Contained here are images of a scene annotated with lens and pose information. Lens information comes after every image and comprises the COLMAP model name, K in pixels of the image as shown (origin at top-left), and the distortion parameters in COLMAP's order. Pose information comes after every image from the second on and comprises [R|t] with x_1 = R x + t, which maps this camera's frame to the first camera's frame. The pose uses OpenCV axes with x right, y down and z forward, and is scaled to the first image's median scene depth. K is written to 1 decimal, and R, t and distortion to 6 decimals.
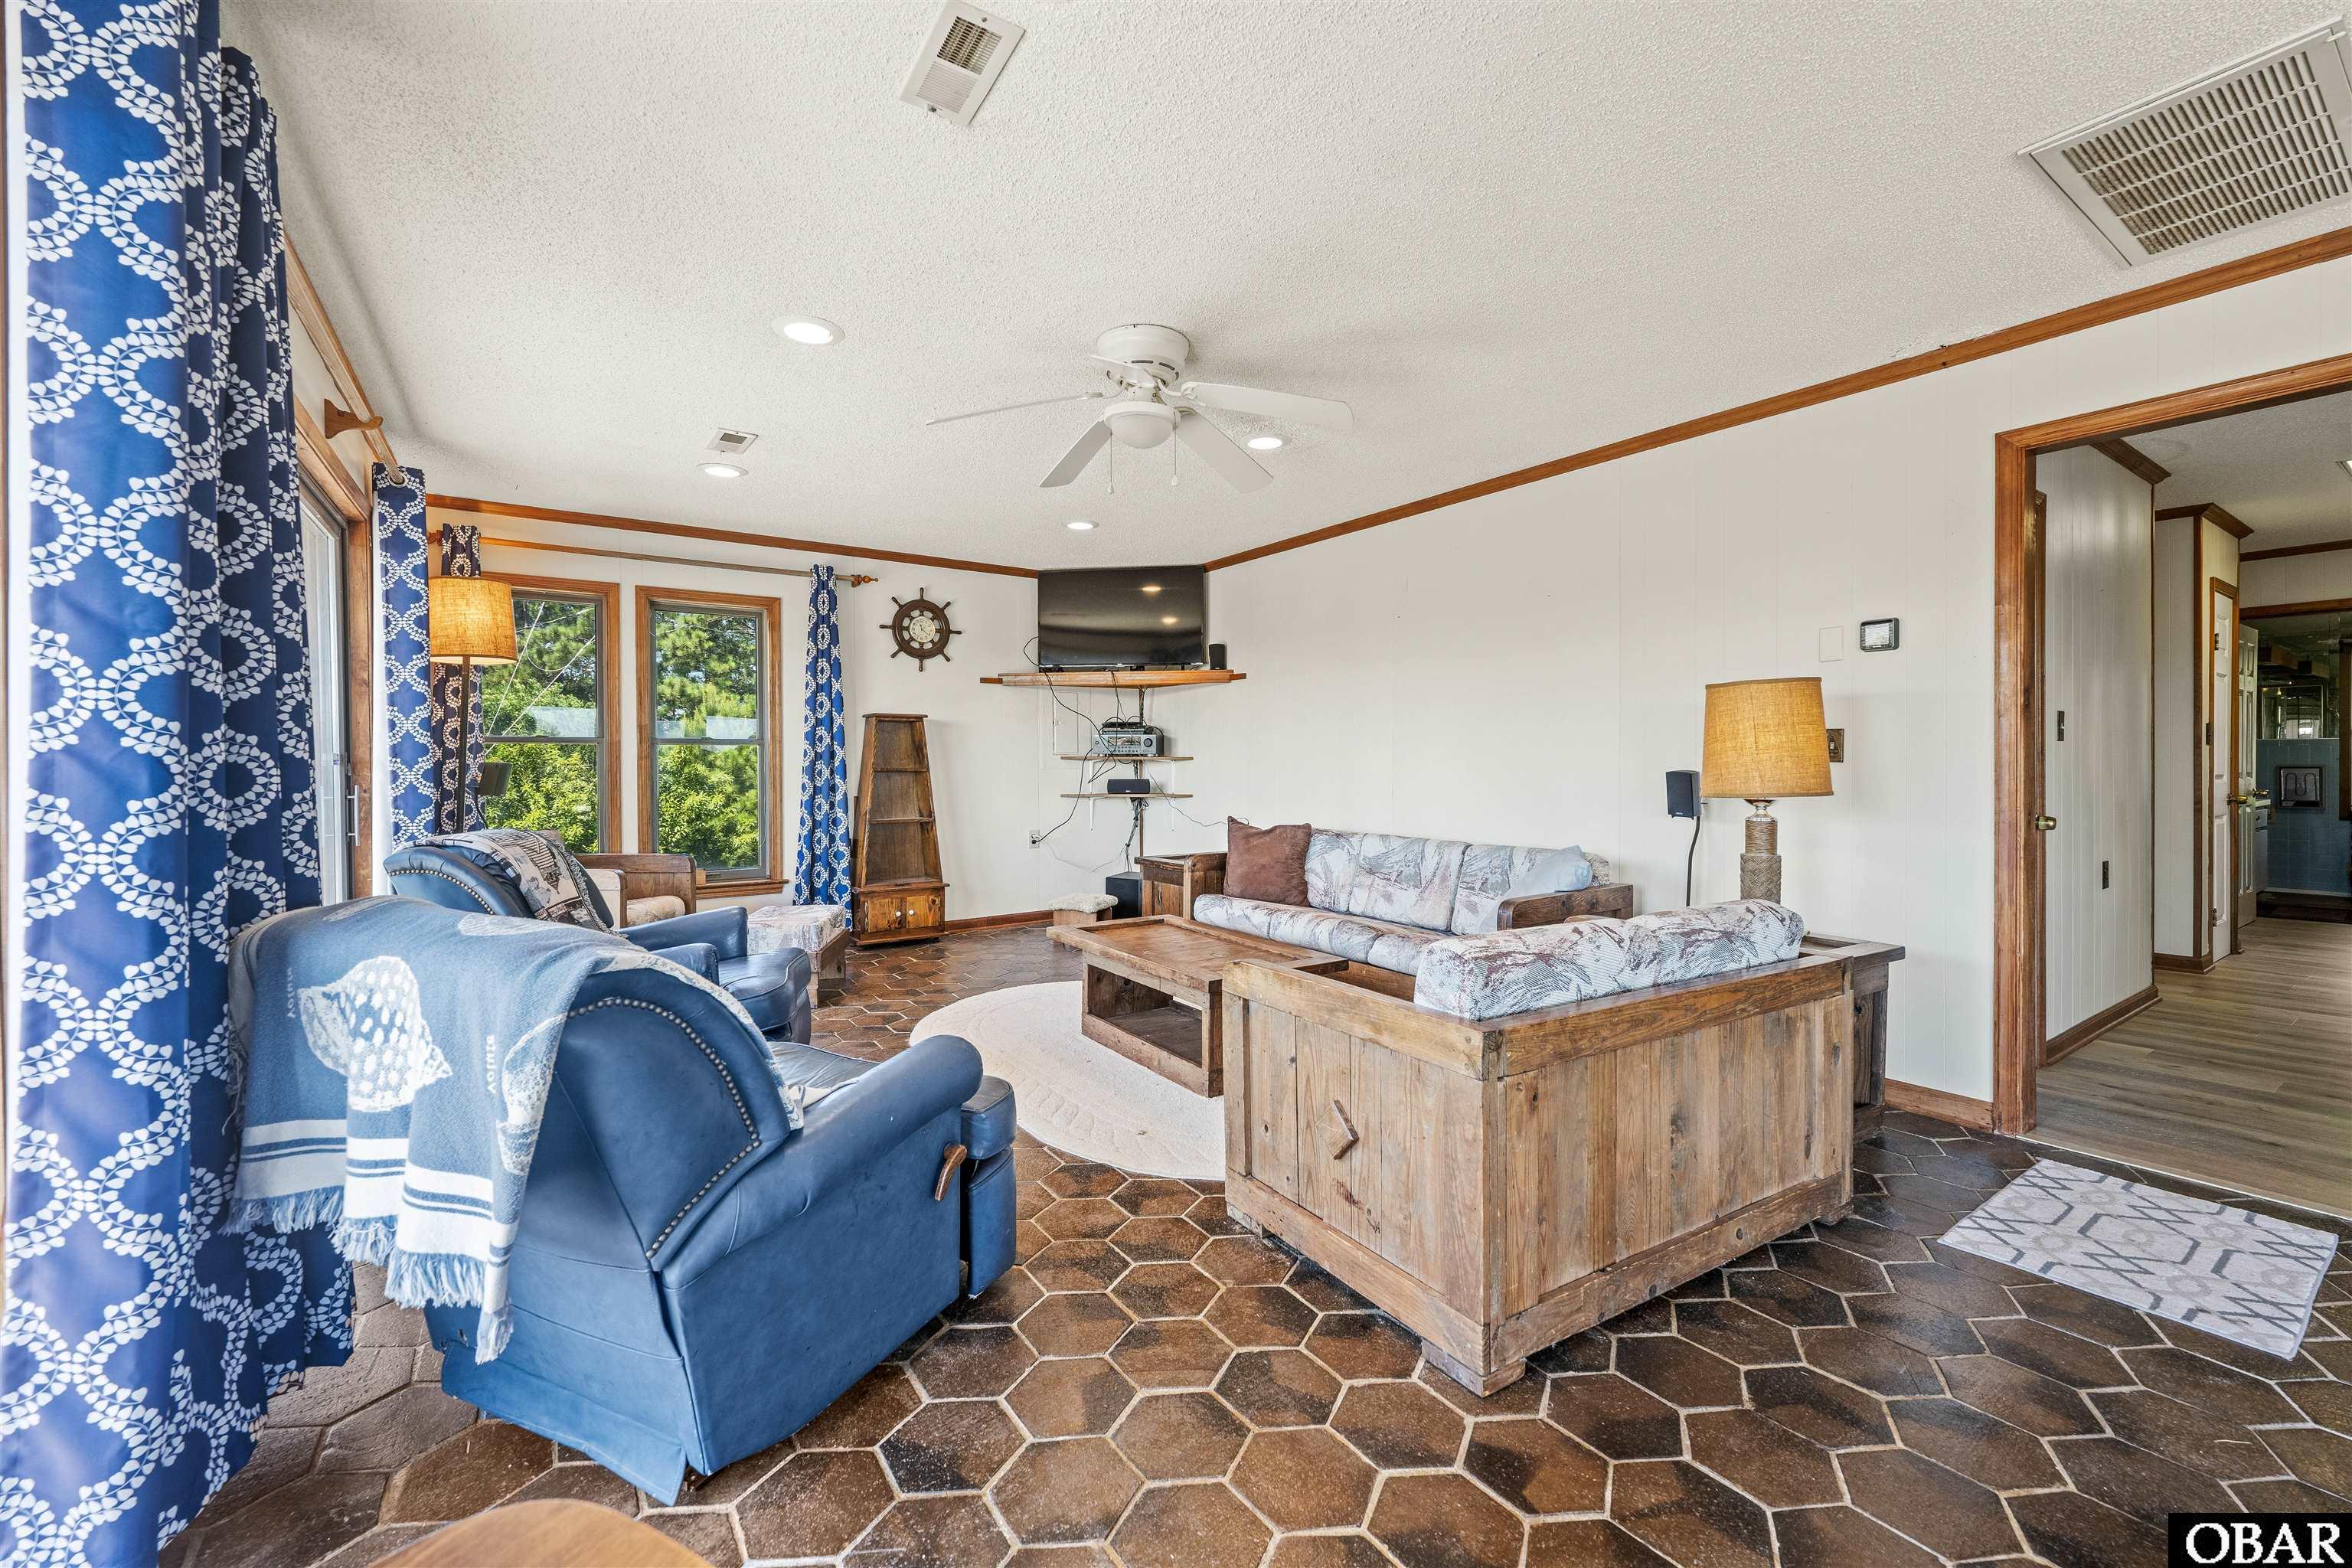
lens RADIAL K [[950.6, 0, 1208.8], [0, 950.6, 772.3], [0, 0, 1]] dist [-0.001013, 0.000128]
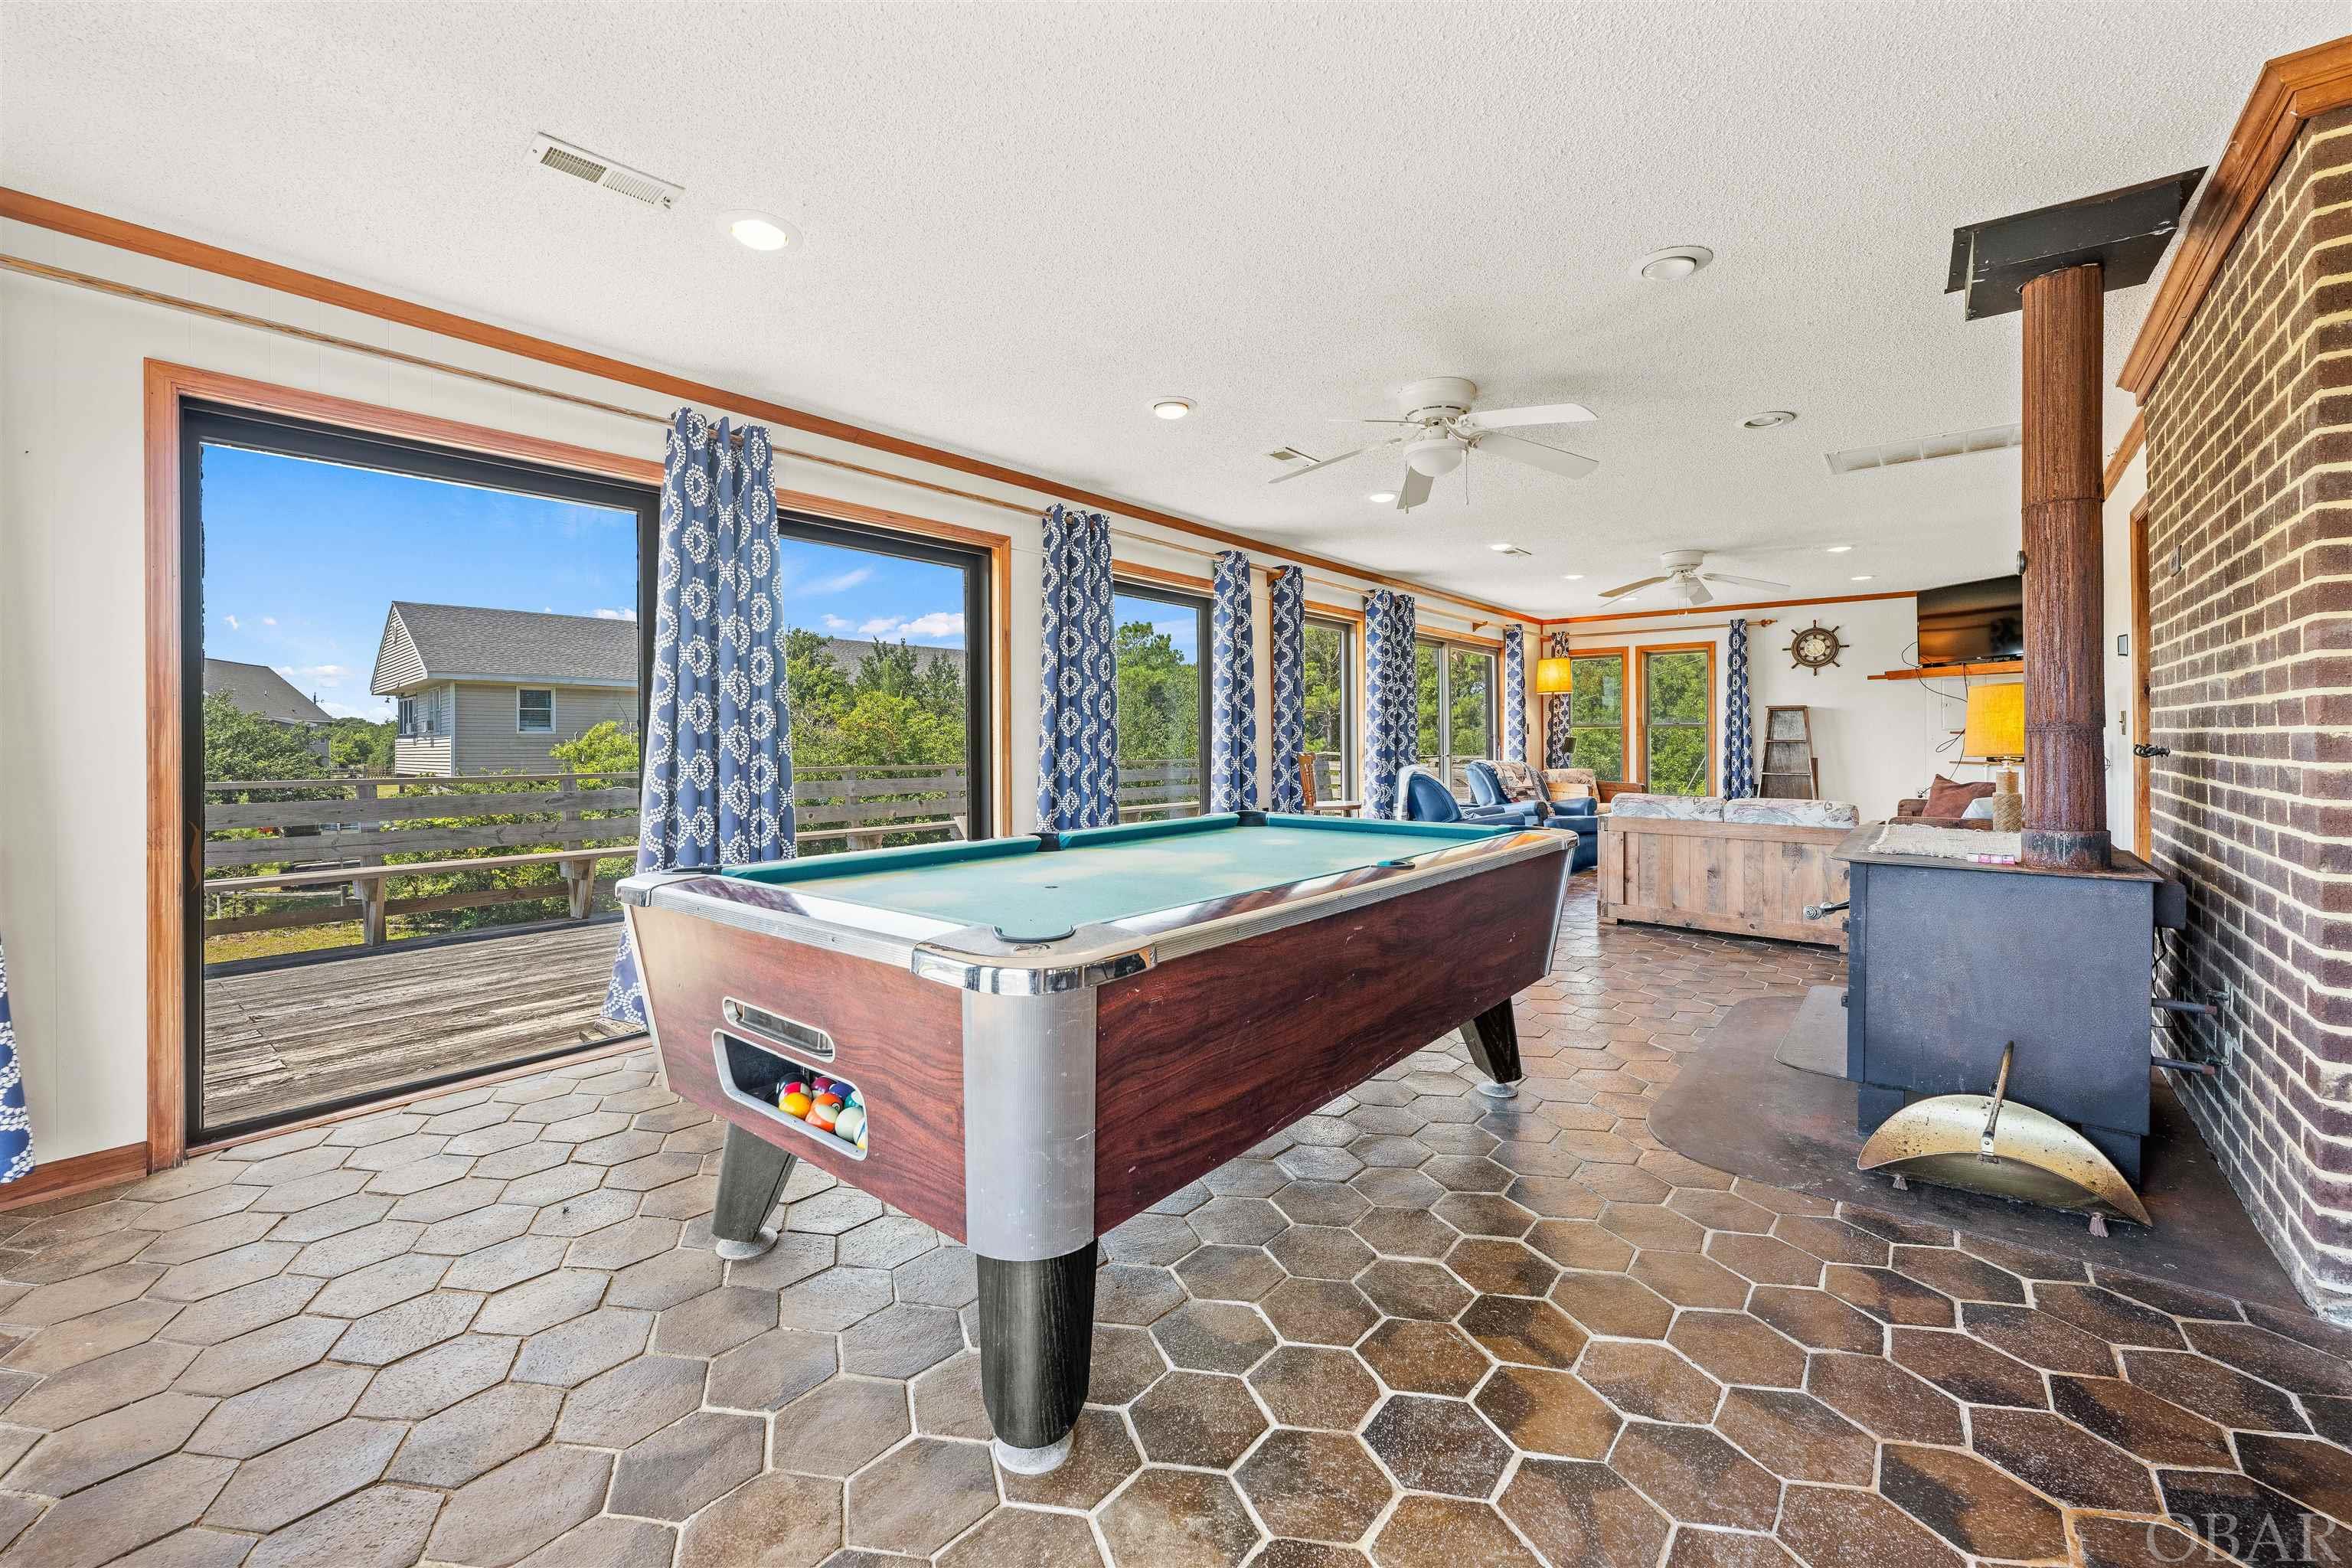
lens RADIAL K [[950.6, 0, 1176.2], [0, 950.6, 725.9], [0, 0, 1]] dist [-0.001013, 0.000128]
pose [[0.284305, -0.013160, -0.958644, 0.906641], [-0.008358, 0.999834, -0.016204, 0.005369], [0.958697, 0.012619, 0.284148, -0.413373]]
